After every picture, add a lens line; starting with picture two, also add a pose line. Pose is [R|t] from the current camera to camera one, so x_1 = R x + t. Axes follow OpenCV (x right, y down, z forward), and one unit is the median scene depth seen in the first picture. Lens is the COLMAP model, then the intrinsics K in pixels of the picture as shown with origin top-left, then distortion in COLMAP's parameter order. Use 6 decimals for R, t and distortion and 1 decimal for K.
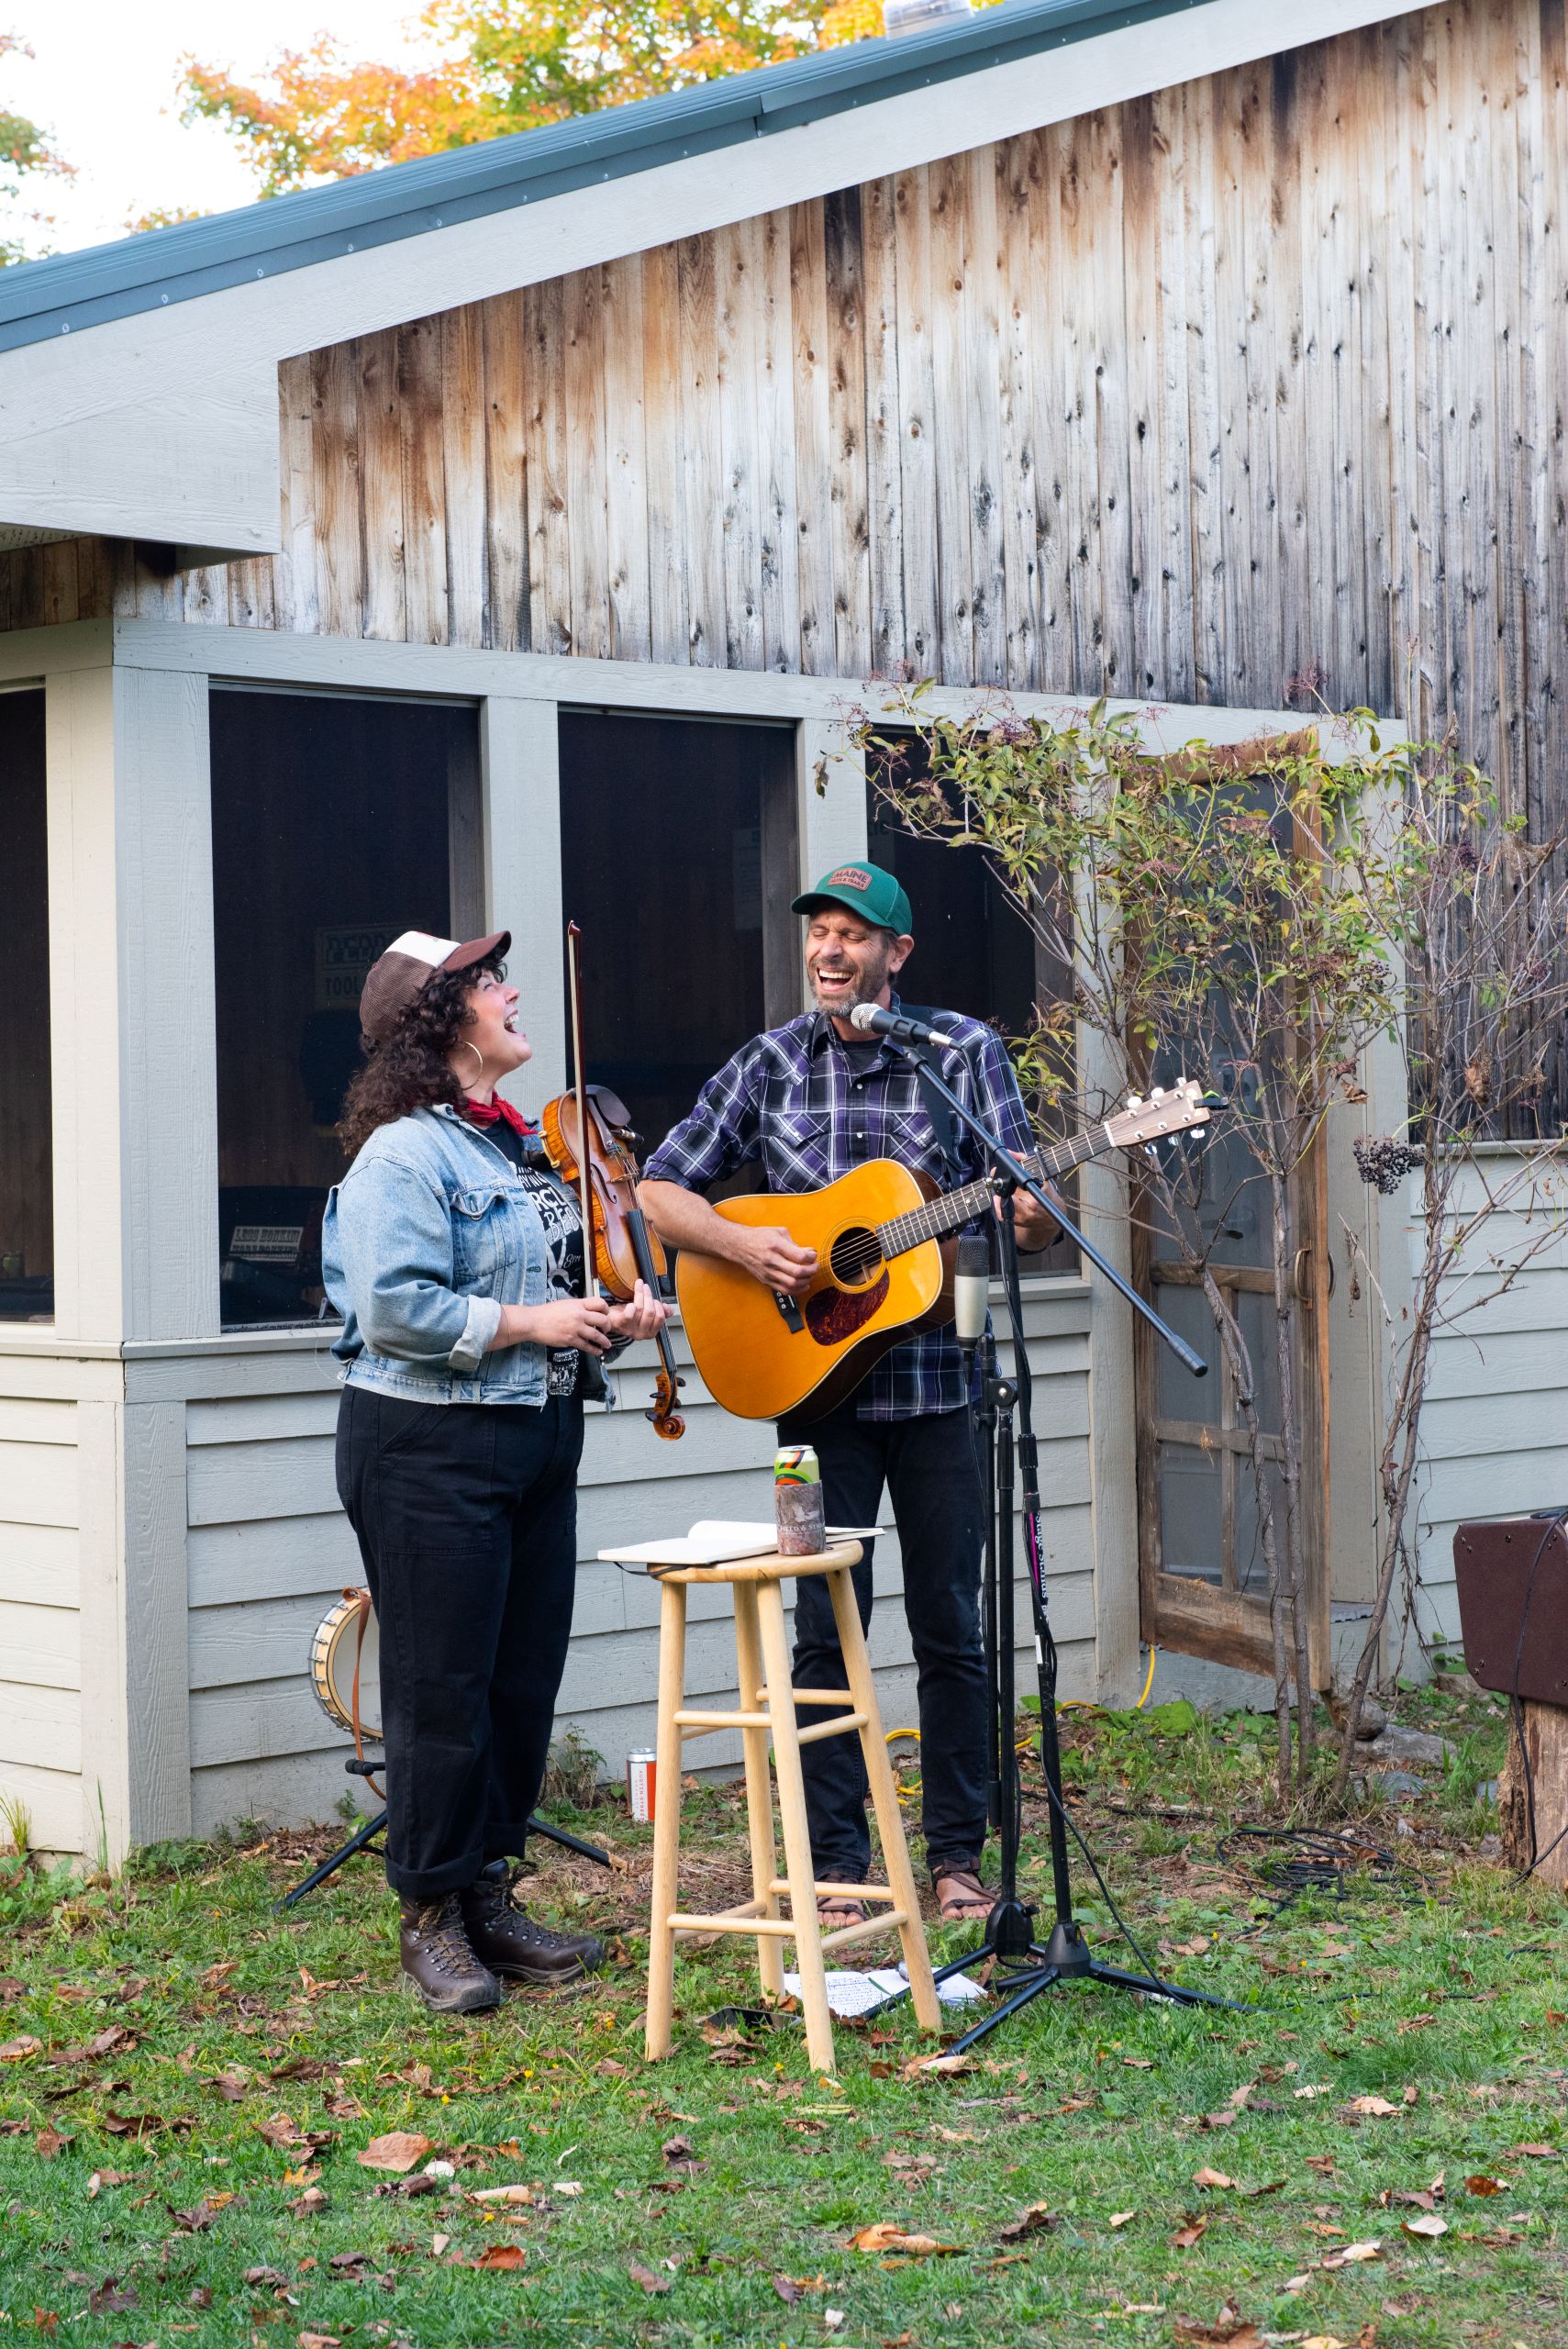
lens RADIAL K [[4328.8, 0, 785.5], [0, 4328.8, 1175.0], [0, 0, 1]] dist [0.106013, -0.326721]
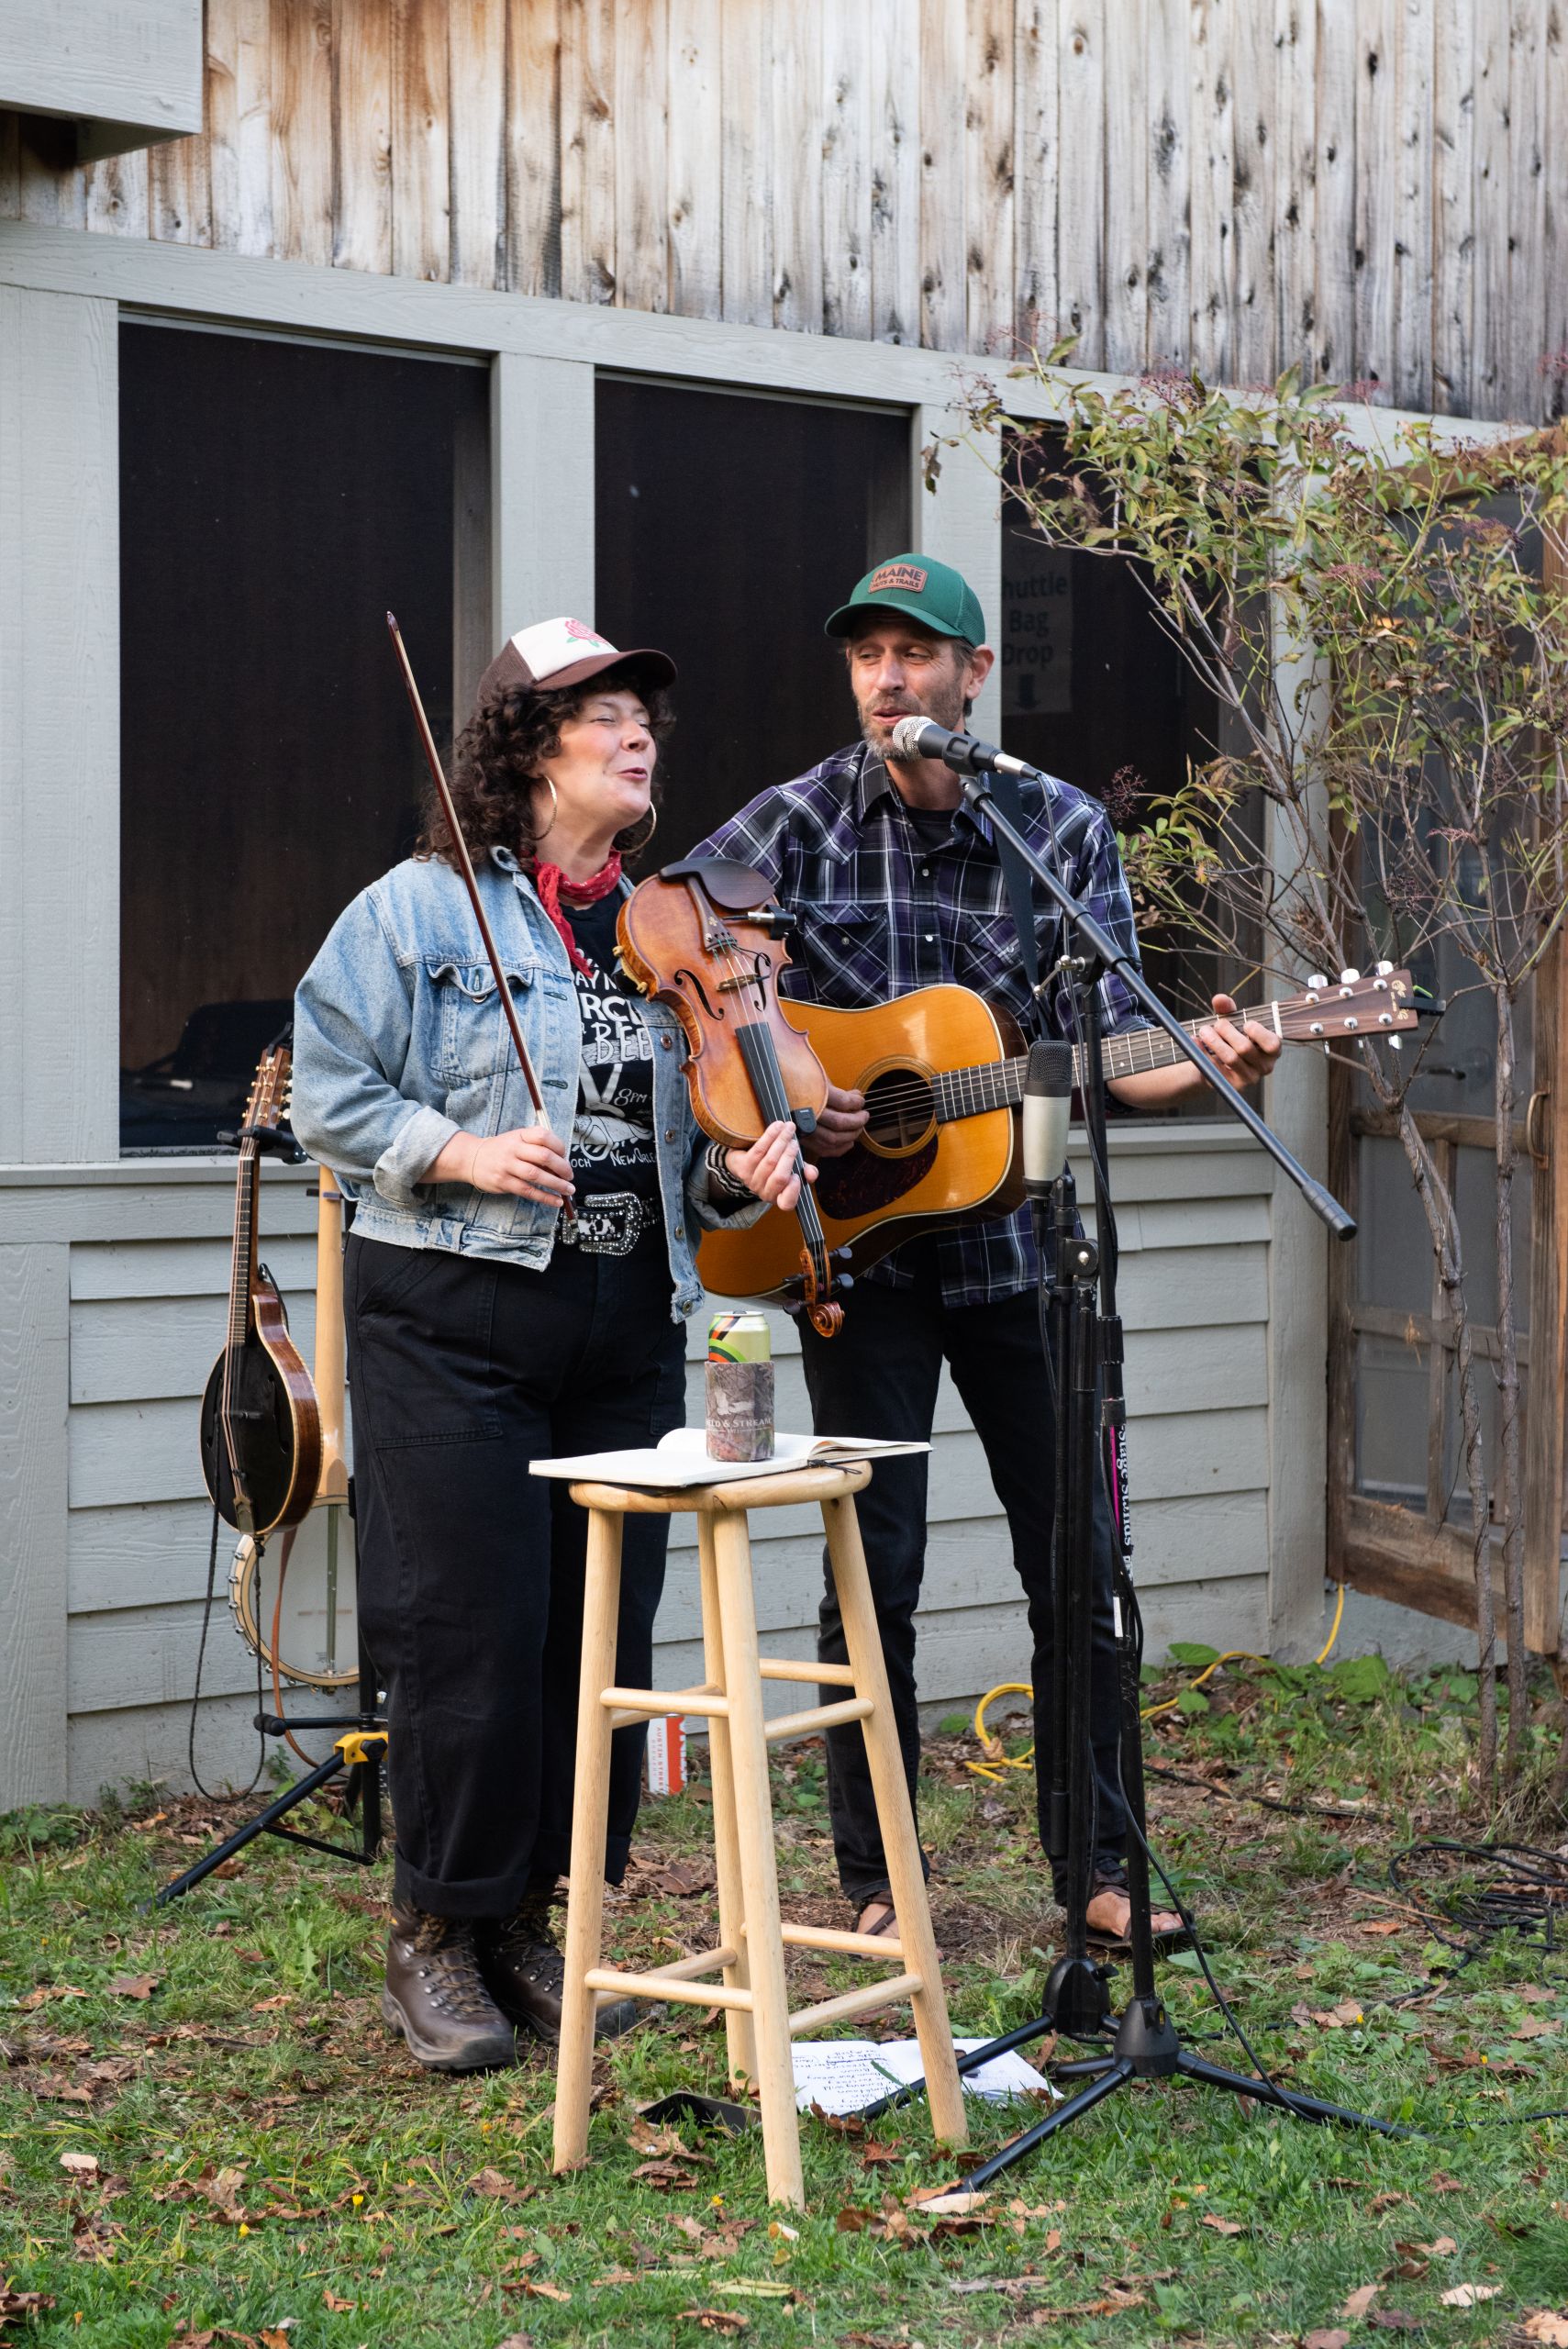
lens RADIAL K [[4328.8, 0, 785.5], [0, 4328.8, 1175.0], [0, 0, 1]] dist [0.106013, -0.326721]
pose [[0.997475, 0.026829, -0.065755, 0.037356], [-0.024920, 0.999249, 0.029686, 0.012776], [0.066502, -0.027972, 0.997394, 0.218405]]
